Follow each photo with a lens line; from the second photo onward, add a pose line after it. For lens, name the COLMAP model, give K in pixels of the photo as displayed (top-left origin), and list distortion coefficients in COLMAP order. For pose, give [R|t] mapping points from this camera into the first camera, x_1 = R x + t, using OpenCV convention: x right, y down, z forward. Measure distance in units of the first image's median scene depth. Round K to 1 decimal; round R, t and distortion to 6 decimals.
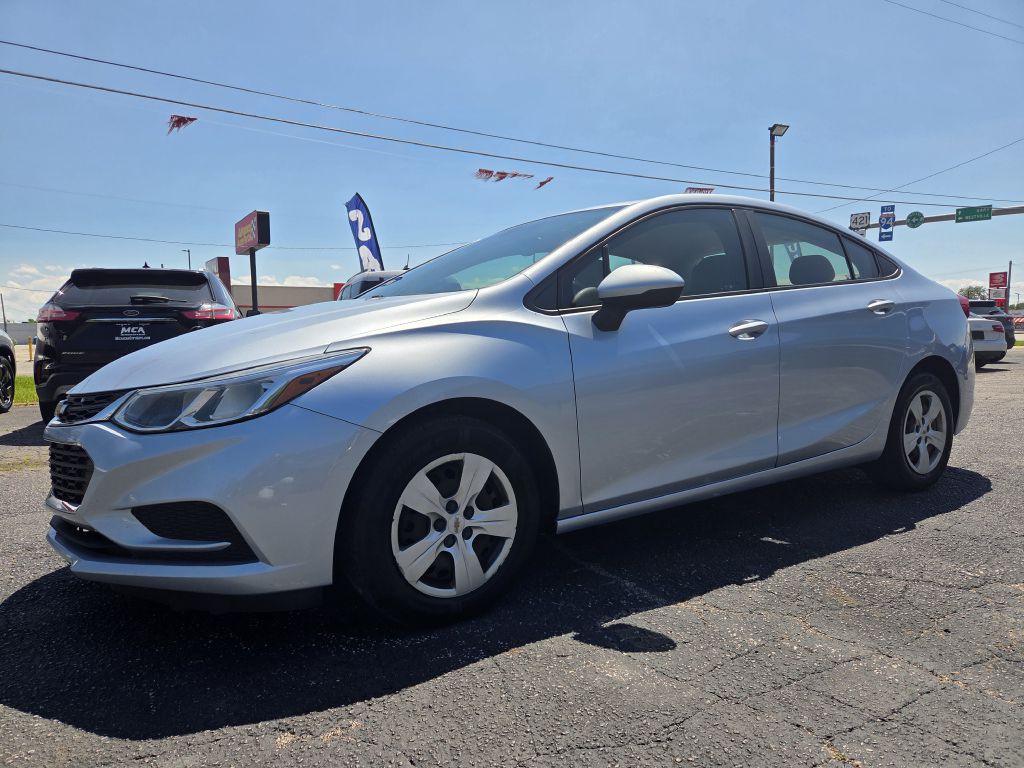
lens RADIAL K [[676.0, 0, 503.8], [0, 676.0, 379.8], [0, 0, 1]] dist [0.061272, -0.046831]
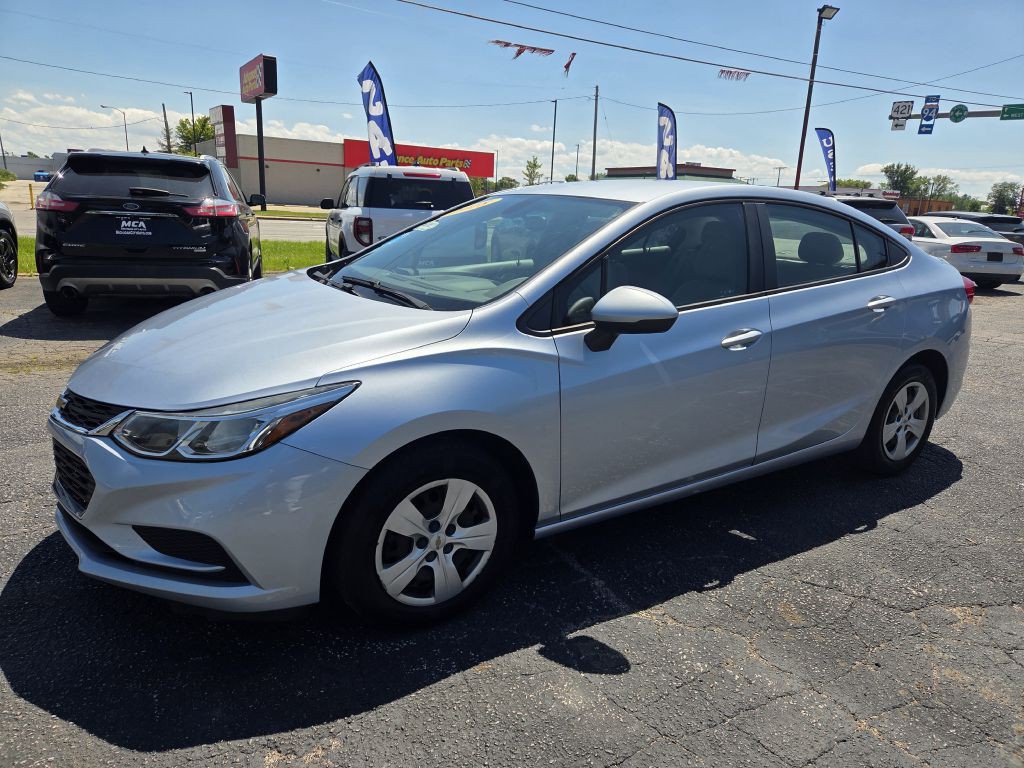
lens RADIAL K [[676.0, 0, 510.1], [0, 676.0, 373.1], [0, 0, 1]] dist [0.061272, -0.046831]
pose [[0.998013, 0.062911, 0.003522, 0.021427], [-0.062532, 0.982038, 0.178022, -0.229708], [0.007740, -0.177888, 0.984020, -0.004603]]
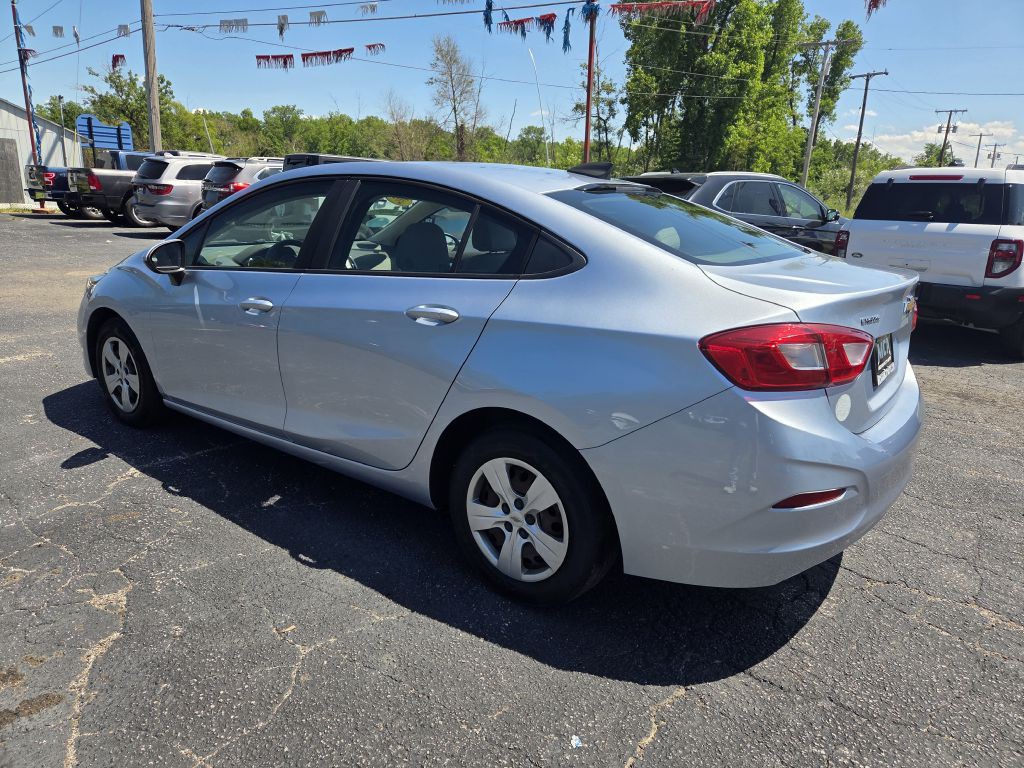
lens RADIAL K [[676.0, 0, 512.5], [0, 676.0, 383.2], [0, 0, 1]] dist [0.061272, -0.046831]
pose [[0.334348, 0.280890, -0.899618, 1.880297], [-0.103167, 0.959724, 0.261315, -0.351006], [0.936786, 0.005441, 0.349860, 1.262101]]
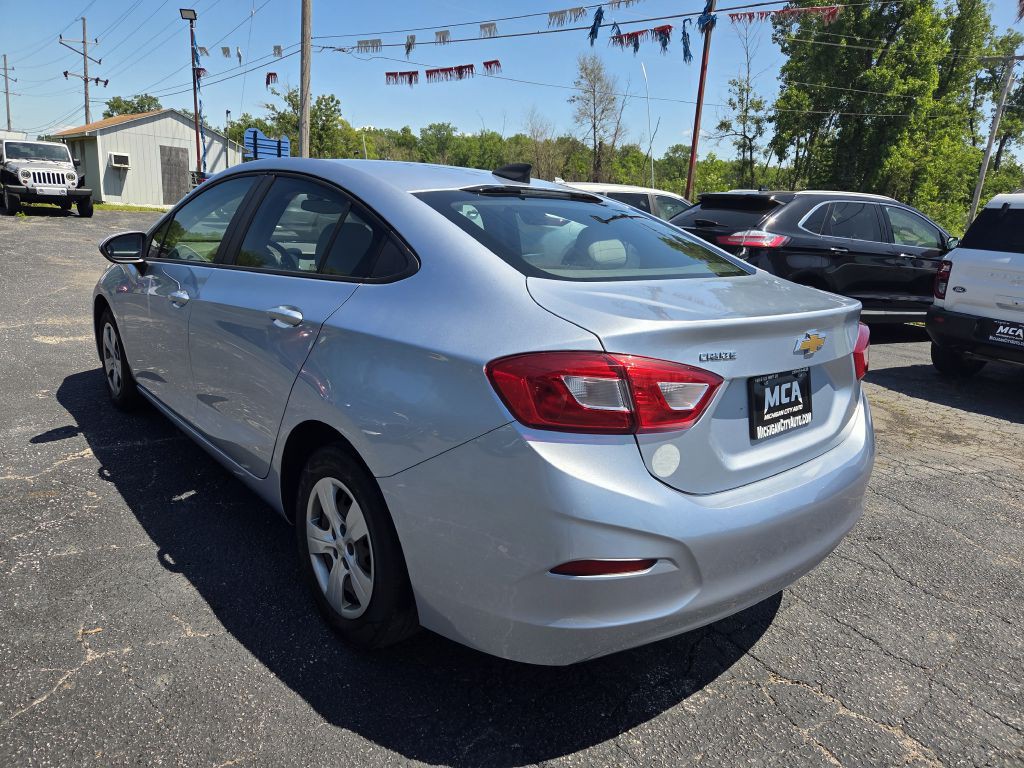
lens RADIAL K [[676.0, 0, 503.9], [0, 676.0, 382.7], [0, 0, 1]] dist [0.061272, -0.046831]
pose [[0.131902, 0.279521, -0.951036, 1.871504], [-0.135350, 0.955512, 0.262065, -0.376140], [0.981979, 0.094156, 0.163867, 1.682321]]
